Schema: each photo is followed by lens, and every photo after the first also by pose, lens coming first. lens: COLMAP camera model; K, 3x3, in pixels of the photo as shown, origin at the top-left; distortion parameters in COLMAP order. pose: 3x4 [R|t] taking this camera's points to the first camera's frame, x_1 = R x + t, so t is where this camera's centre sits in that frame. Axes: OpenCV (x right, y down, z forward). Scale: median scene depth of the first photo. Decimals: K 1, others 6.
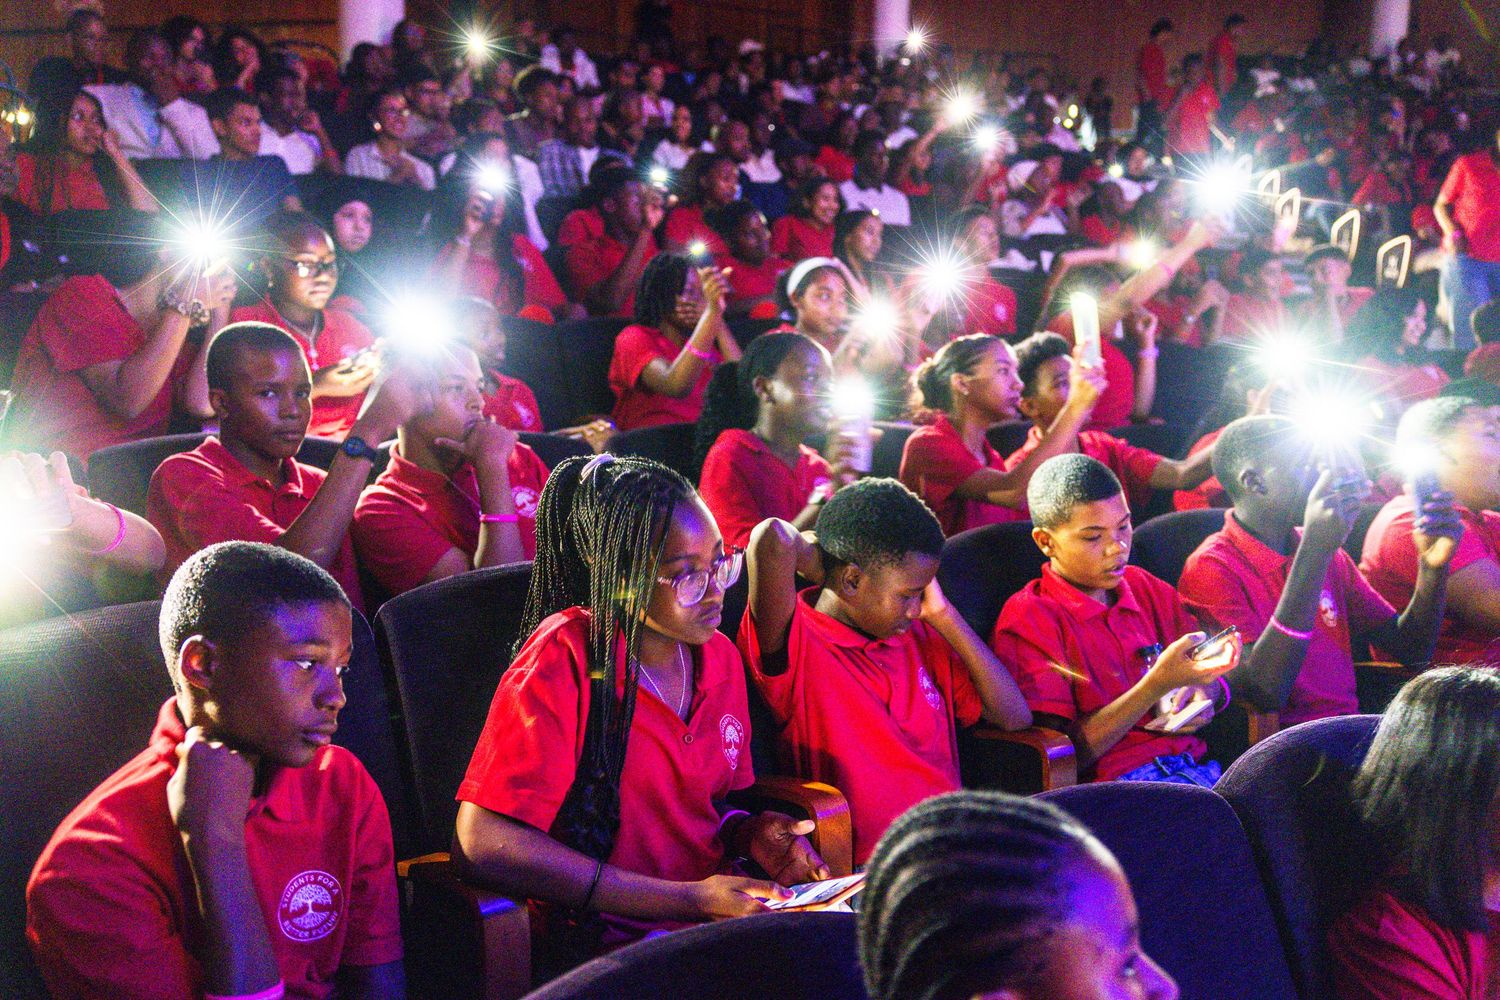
lens RADIAL K [[1290.9, 0, 750.0], [0, 1290.9, 500.0], [0, 0, 1]] dist [0.002728, 0.000415]
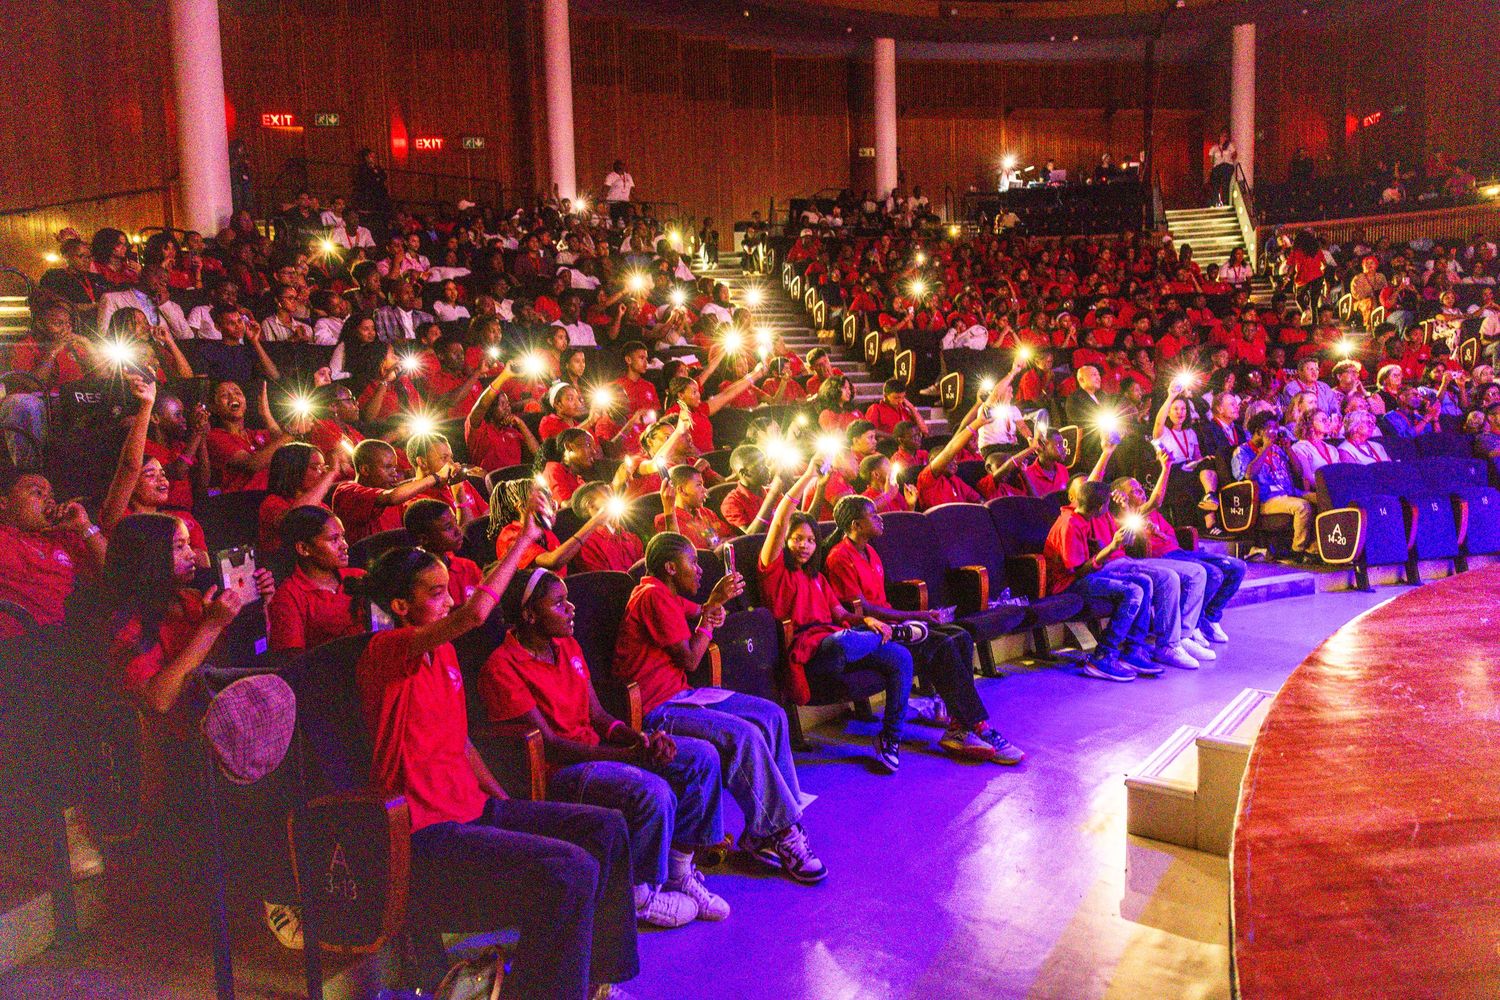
lens RADIAL K [[1038.7, 0, 750.0], [0, 1038.7, 500.0], [0, 0, 1]] dist [0.326684, 0.000096]
pose [[0.962728, -0.082696, 0.257519, -0.047033], [0.087490, 0.996139, -0.007193, 0.020669], [-0.255930, 0.029455, 0.966246, -0.334679]]
